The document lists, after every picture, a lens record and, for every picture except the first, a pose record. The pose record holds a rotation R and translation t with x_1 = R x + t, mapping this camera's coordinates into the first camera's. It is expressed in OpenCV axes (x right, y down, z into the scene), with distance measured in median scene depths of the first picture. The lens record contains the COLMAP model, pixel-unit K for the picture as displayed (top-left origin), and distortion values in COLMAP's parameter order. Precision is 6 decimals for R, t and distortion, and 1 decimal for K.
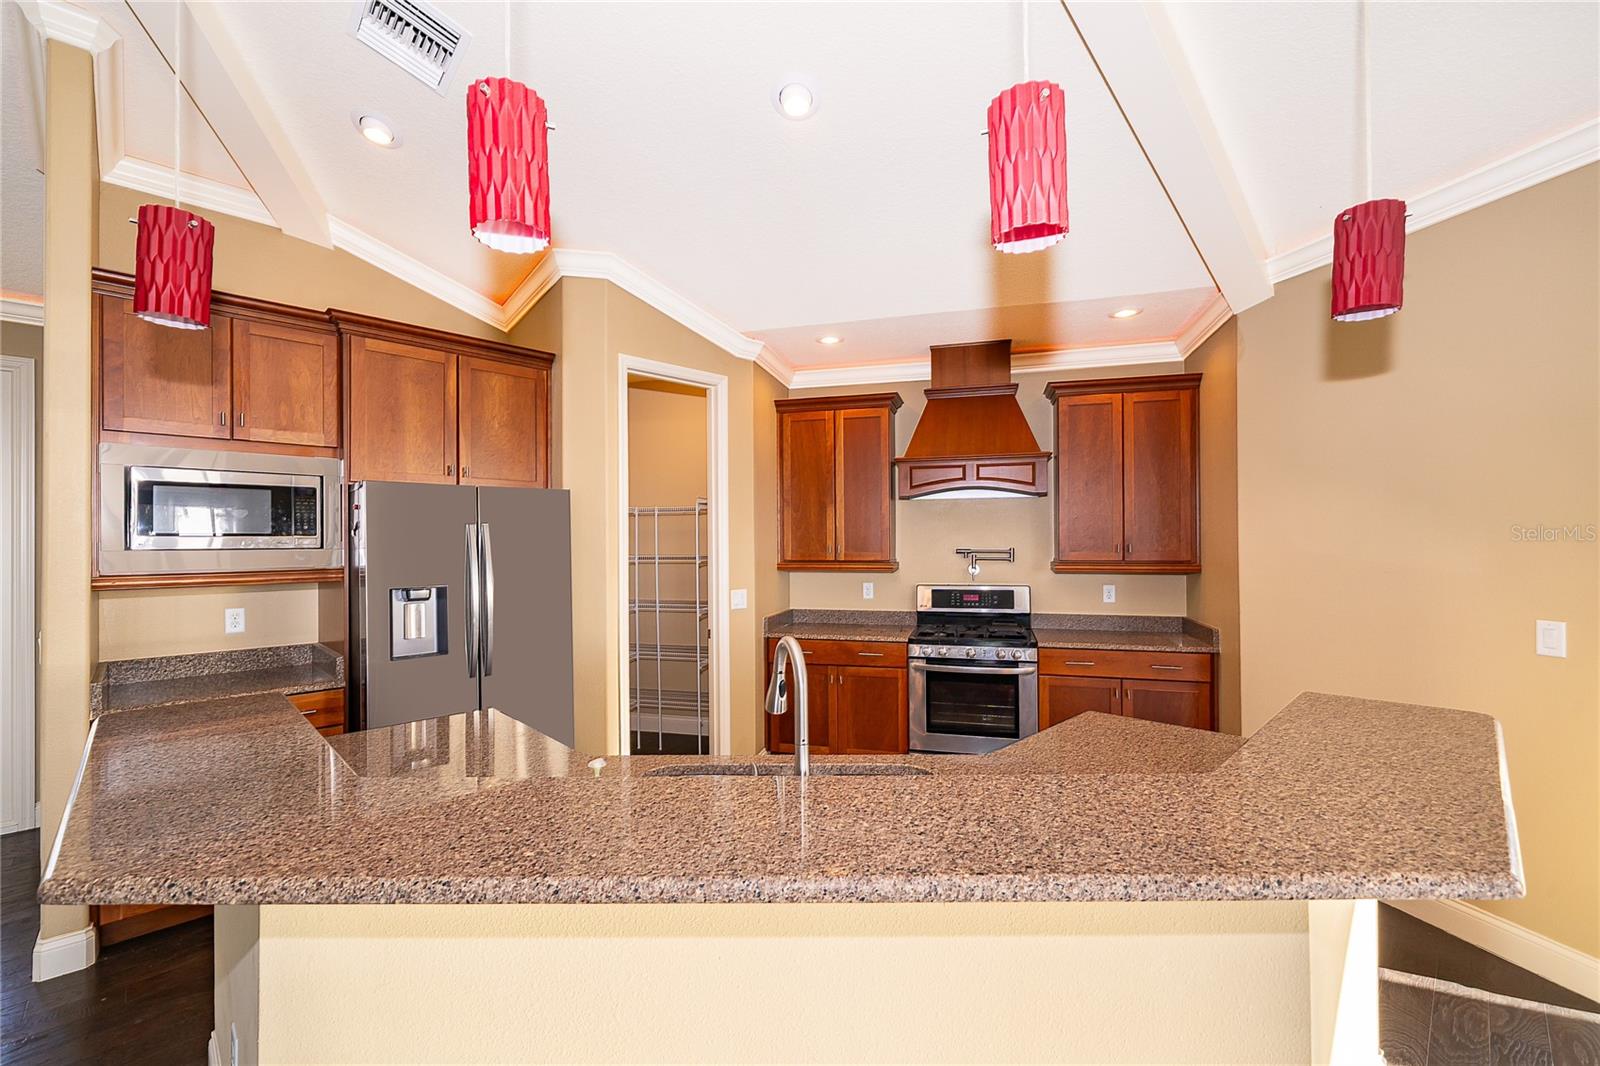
lens RADIAL K [[661.3, 0, 795.6], [0, 661.3, 538.9], [0, 0, 1]] dist [-0.000337, -0.000045]
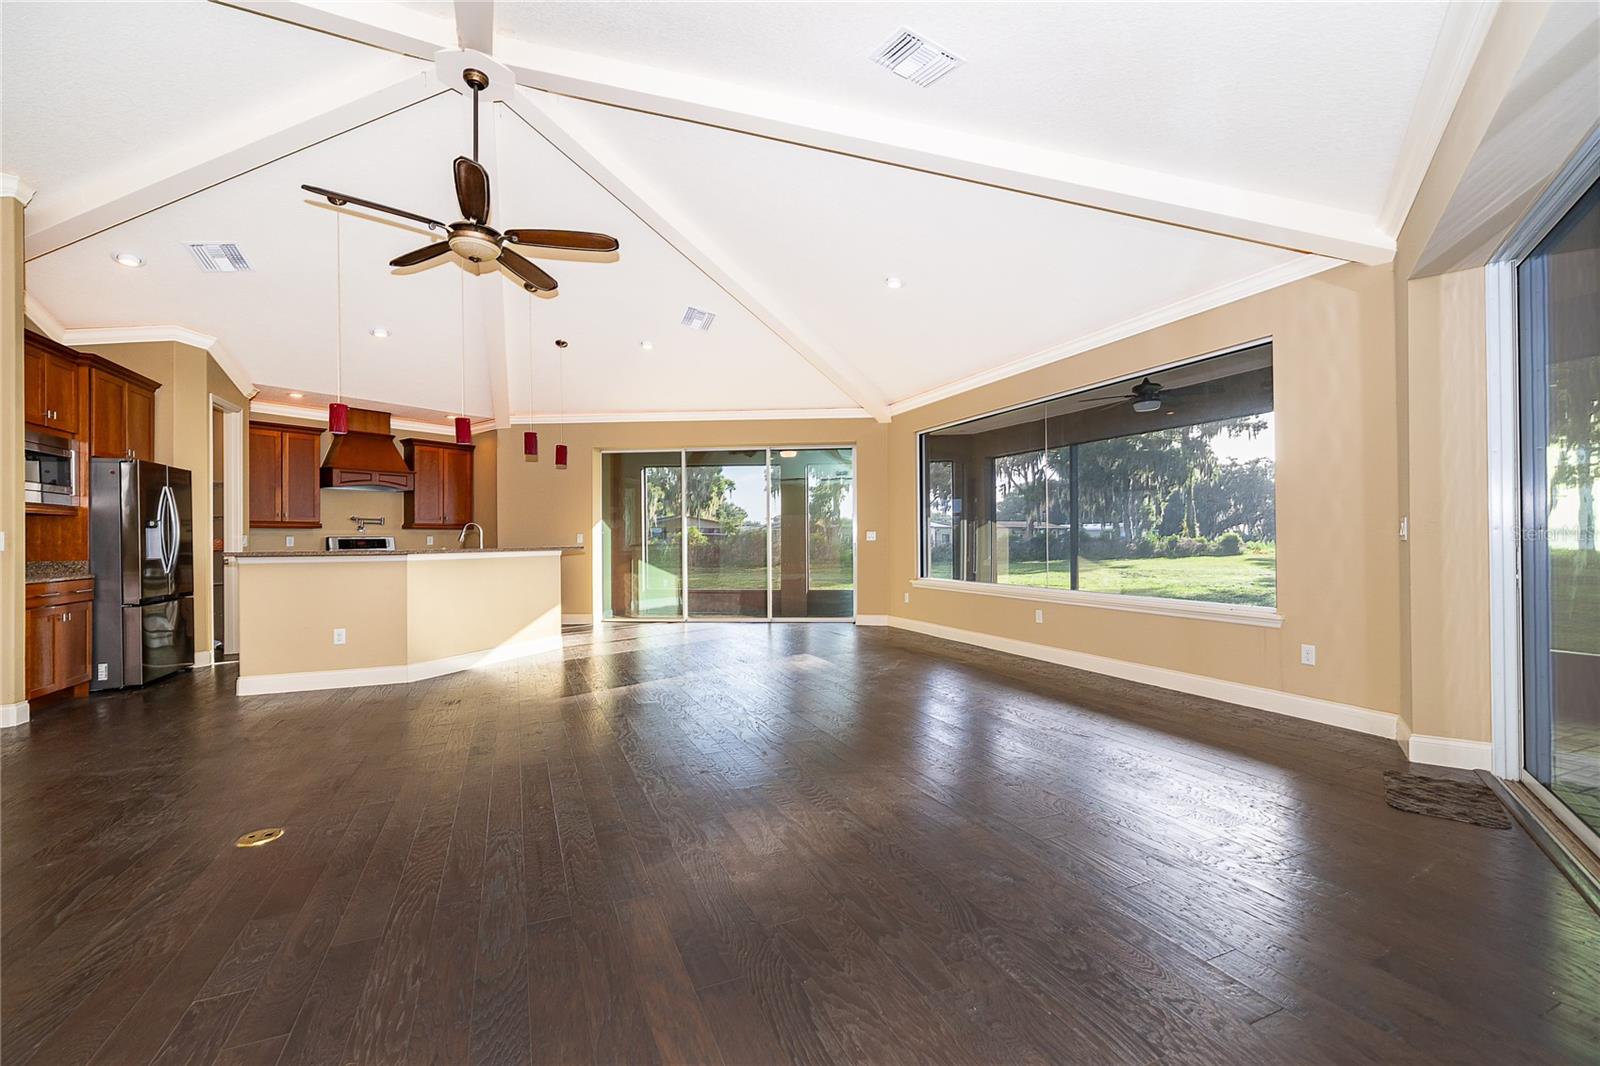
lens RADIAL K [[661.3, 0, 795.6], [0, 661.3, 538.9], [0, 0, 1]] dist [-0.000337, -0.000045]
pose [[0.358880, 0.004709, 0.933372, -1.113108], [0.000304, 0.999987, -0.005162, 0.091525], [-0.933384, 0.002136, 0.358874, -0.873355]]
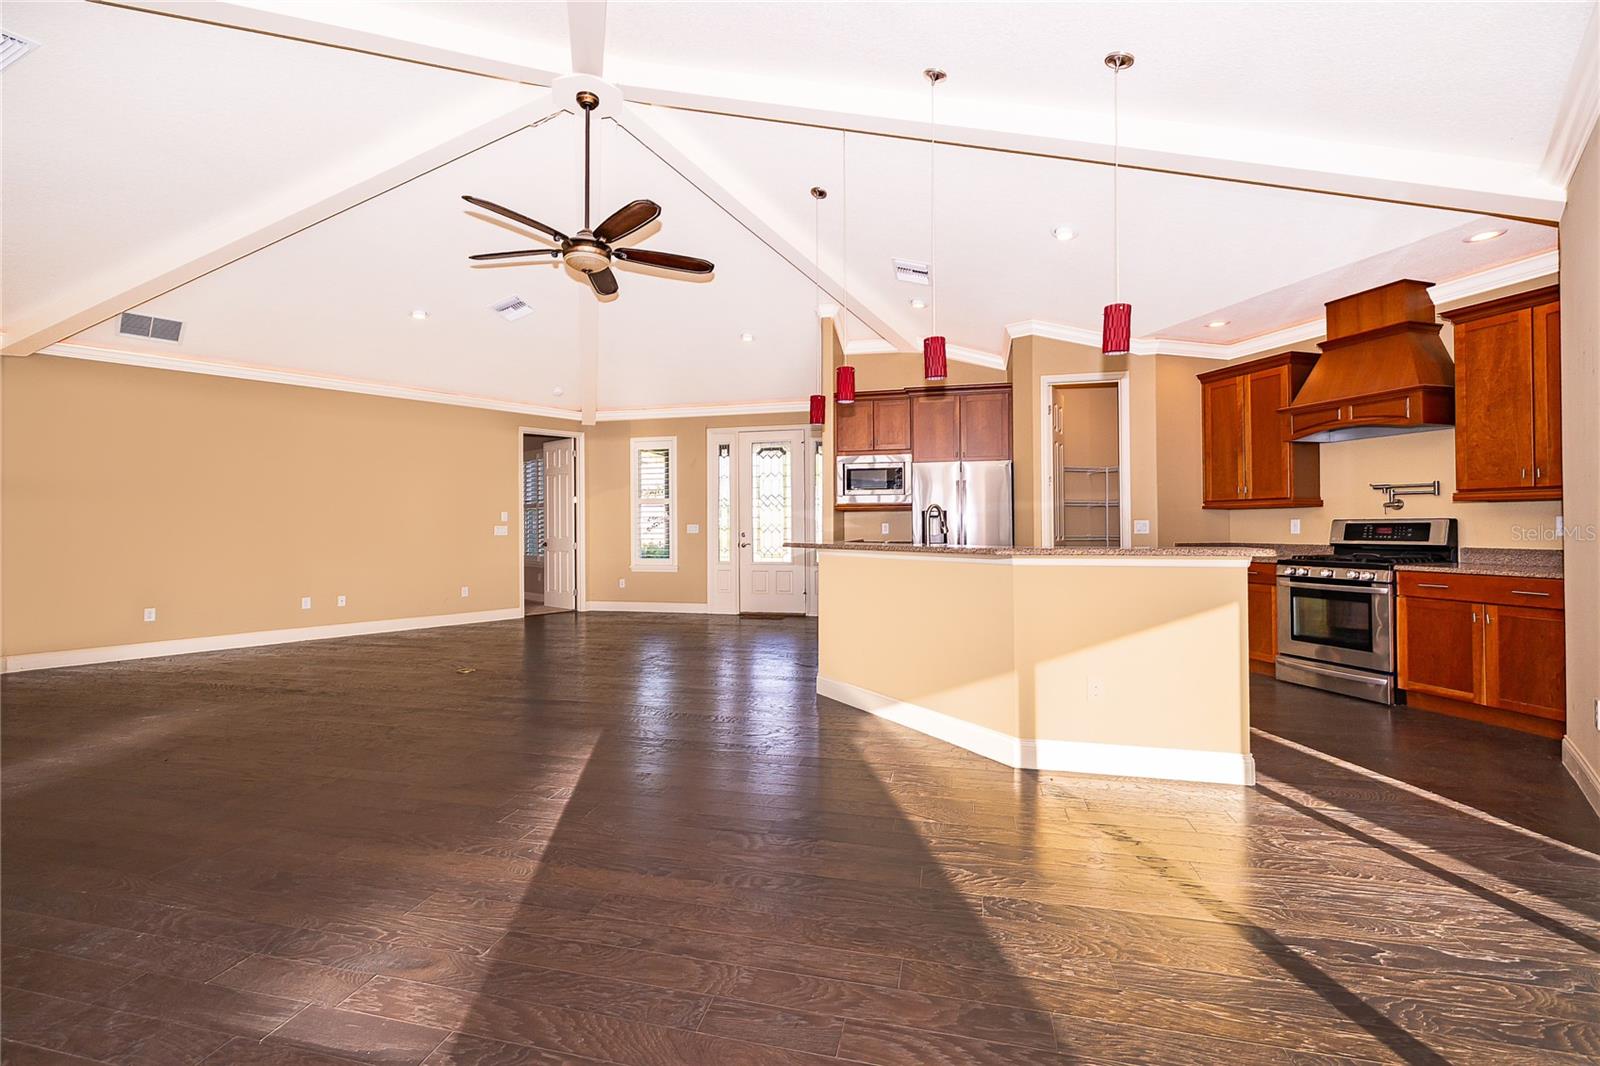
lens RADIAL K [[676.2, 0, 796.7], [0, 676.2, 518.6], [0, 0, 1]] dist [0.000168, 0.000285]
pose [[0.541381, -0.006805, -0.840750, 0.706123], [0.009824, 0.999950, -0.001768, 0.066690], [0.840720, -0.007302, 0.541421, -0.383726]]
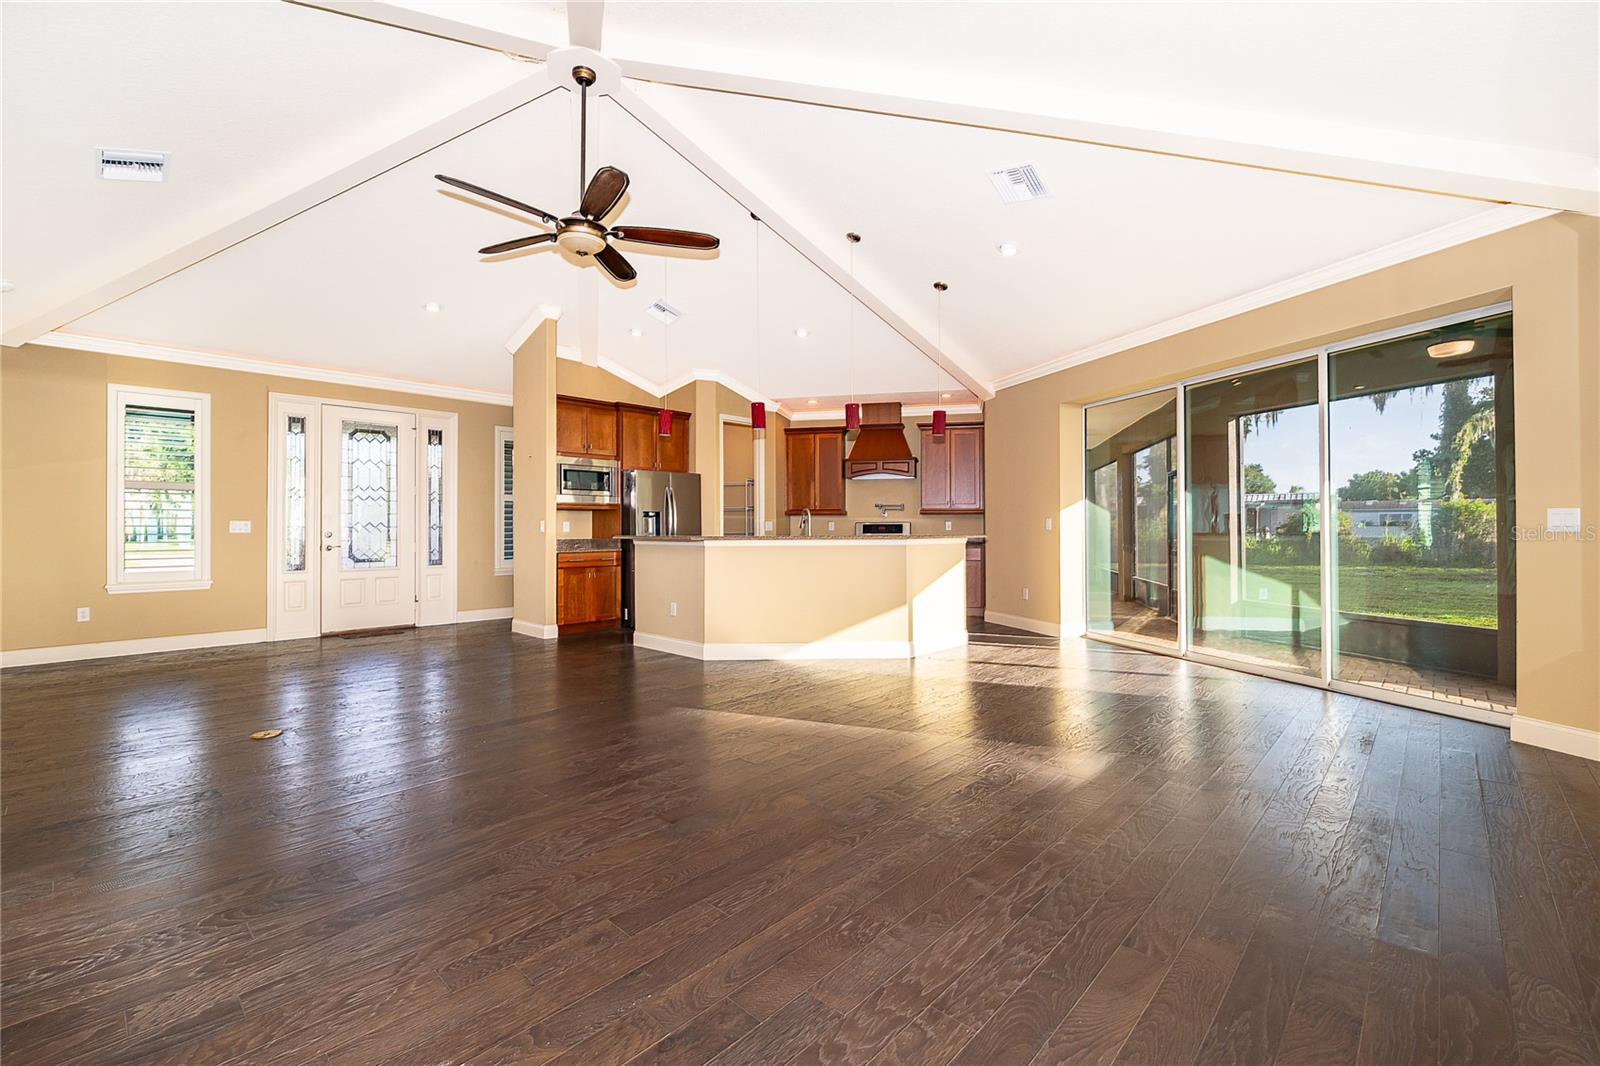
lens RADIAL K [[676.2, 0, 796.7], [0, 676.2, 518.6], [0, 0, 1]] dist [0.000168, 0.000285]
pose [[0.999092, 0.003910, 0.042416, -0.086124], [-0.003638, 0.999972, -0.006487, 0.078487], [-0.042440, 0.006326, 0.999079, -1.111040]]
